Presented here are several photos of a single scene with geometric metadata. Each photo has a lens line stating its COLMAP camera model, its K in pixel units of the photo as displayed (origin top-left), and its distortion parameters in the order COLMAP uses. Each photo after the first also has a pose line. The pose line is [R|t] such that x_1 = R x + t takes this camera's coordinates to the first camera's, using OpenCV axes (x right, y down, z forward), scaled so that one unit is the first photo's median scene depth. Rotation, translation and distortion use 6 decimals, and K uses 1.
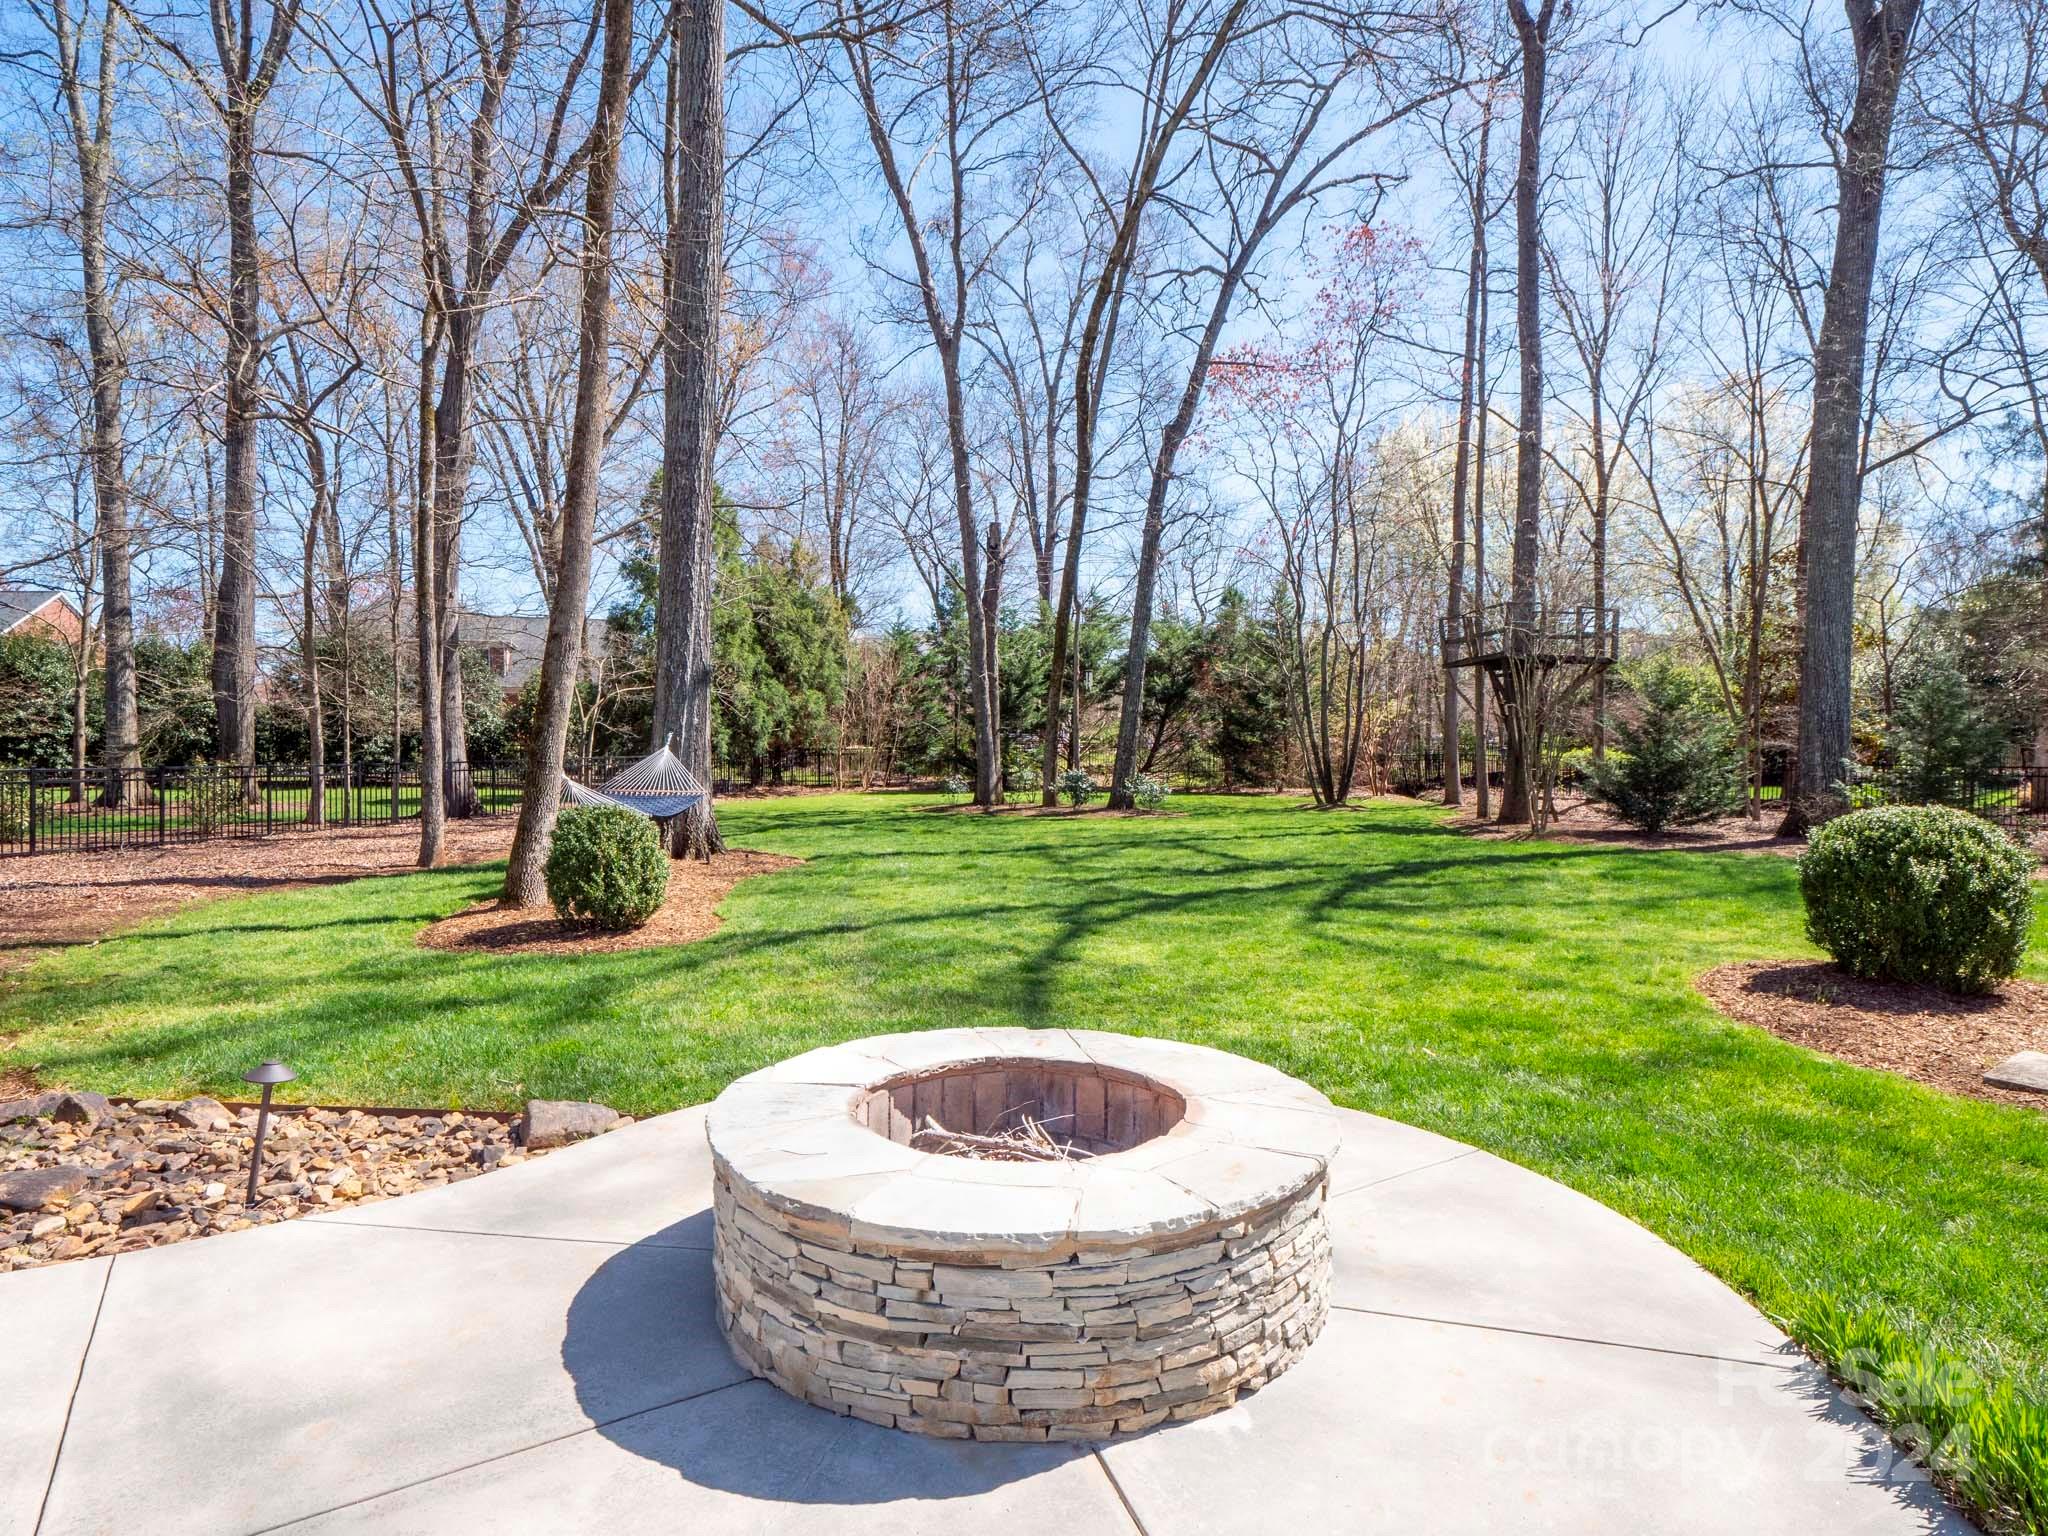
lens RADIAL K [[1073.2, 0, 1019.9], [0, 1073.2, 772.8], [0, 0, 1]] dist [-0.001600, 0.000429]
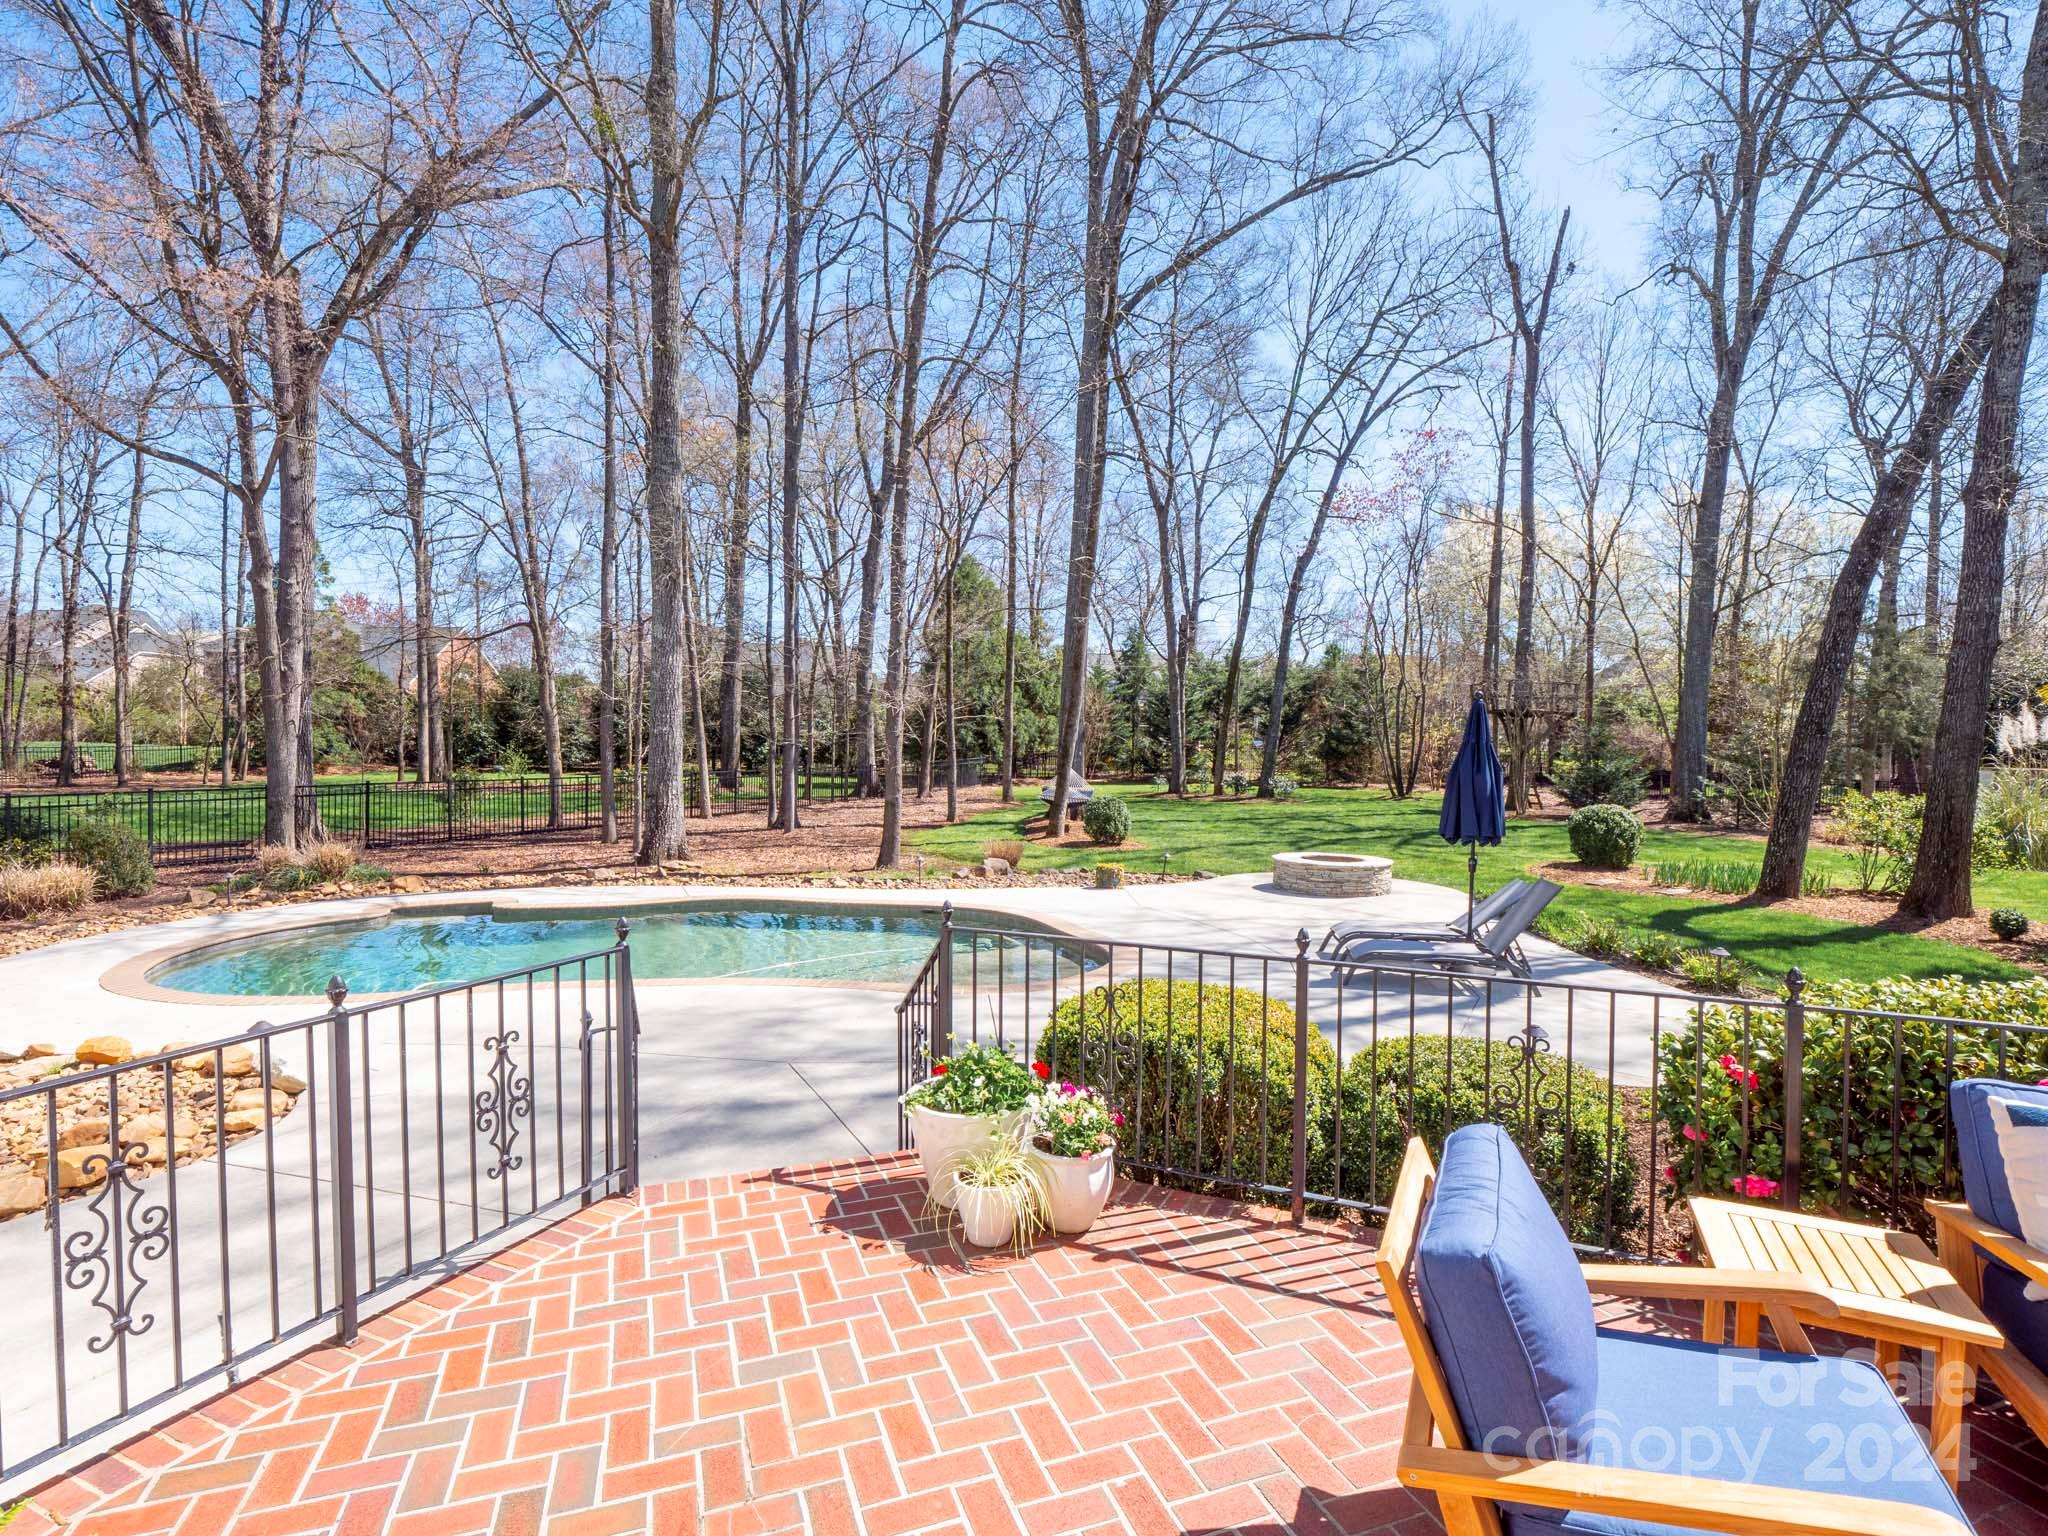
lens RADIAL K [[964.3, 0, 1025.6], [0, 964.3, 772.3], [0, 0, 1]] dist [-0.016502, 0.000612]
pose [[0.995910, 0.012453, -0.089488, -0.126394], [-0.011161, 0.999826, 0.014918, -0.019356], [0.089659, -0.013858, 0.995876, -0.429334]]
